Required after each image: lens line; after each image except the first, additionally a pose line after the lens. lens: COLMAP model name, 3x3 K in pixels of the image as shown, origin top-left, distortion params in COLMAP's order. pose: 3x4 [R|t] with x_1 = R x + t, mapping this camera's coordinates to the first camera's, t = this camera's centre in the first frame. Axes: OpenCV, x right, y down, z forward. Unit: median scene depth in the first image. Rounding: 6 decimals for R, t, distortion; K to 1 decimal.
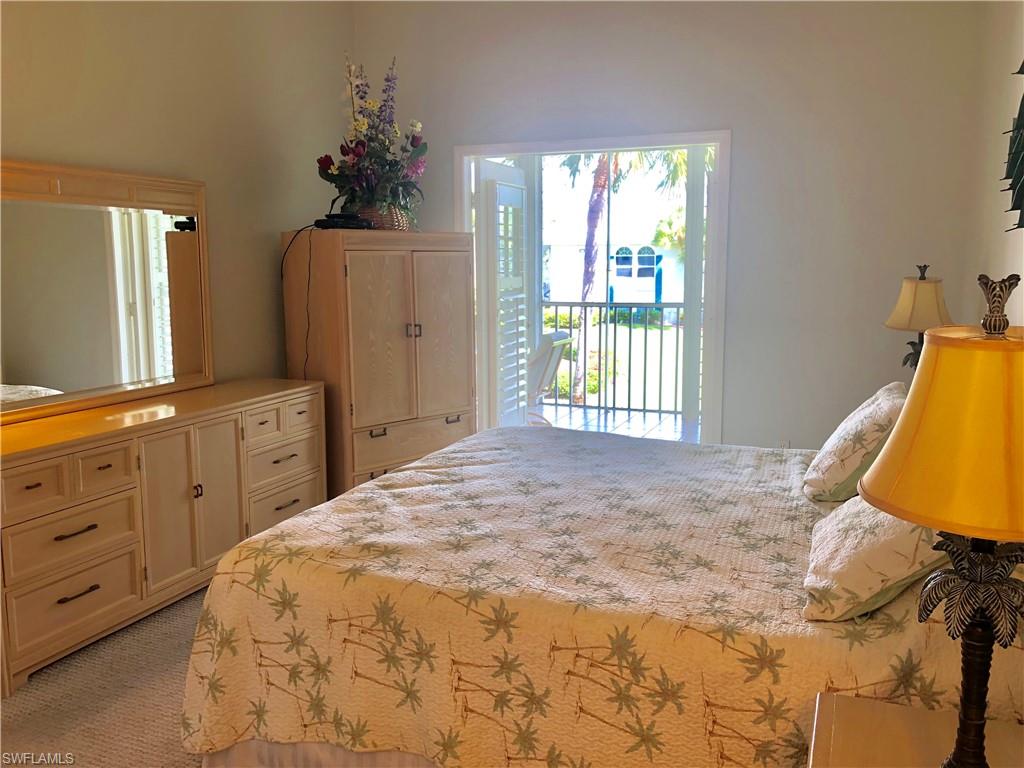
lens RADIAL K [[842.2, 0, 524.7], [0, 842.2, 368.3], [0, 0, 1]] dist [0.030703, -0.028443]
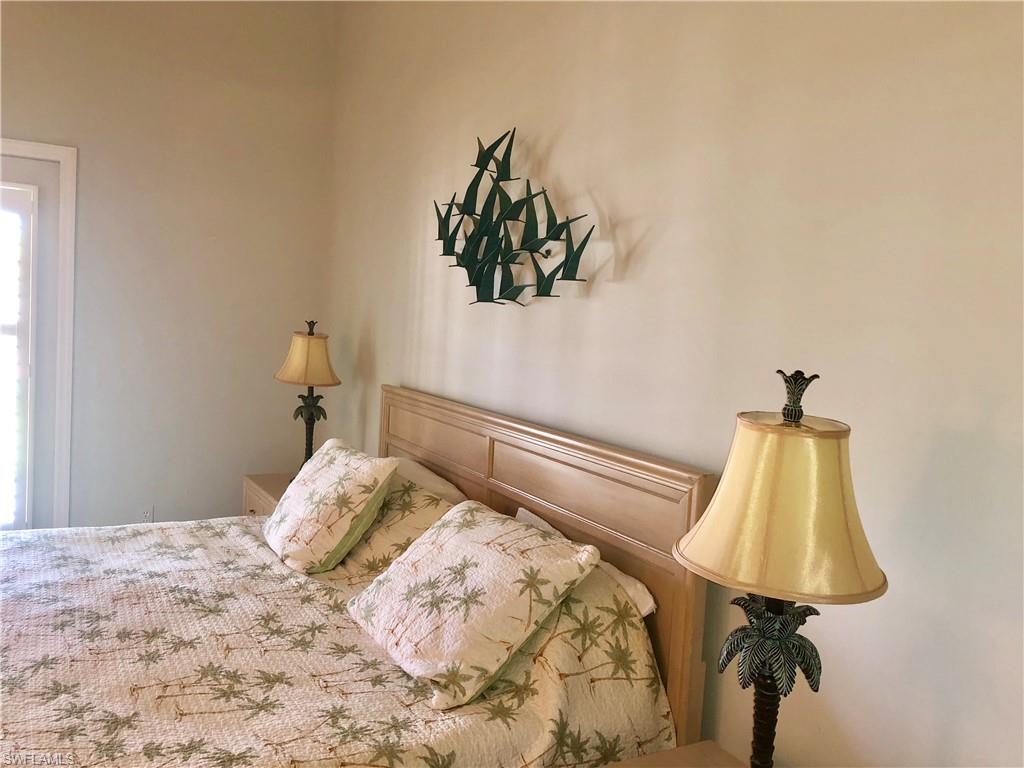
lens RADIAL K [[842.2, 0, 508.4], [0, 842.2, 384.6], [0, 0, 1]] dist [0.030703, -0.028443]
pose [[0.639310, -0.017997, 0.768739, -0.269253], [0.036710, 0.999300, -0.007135, -0.045355], [-0.768073, 0.032782, 0.639523, 0.259533]]
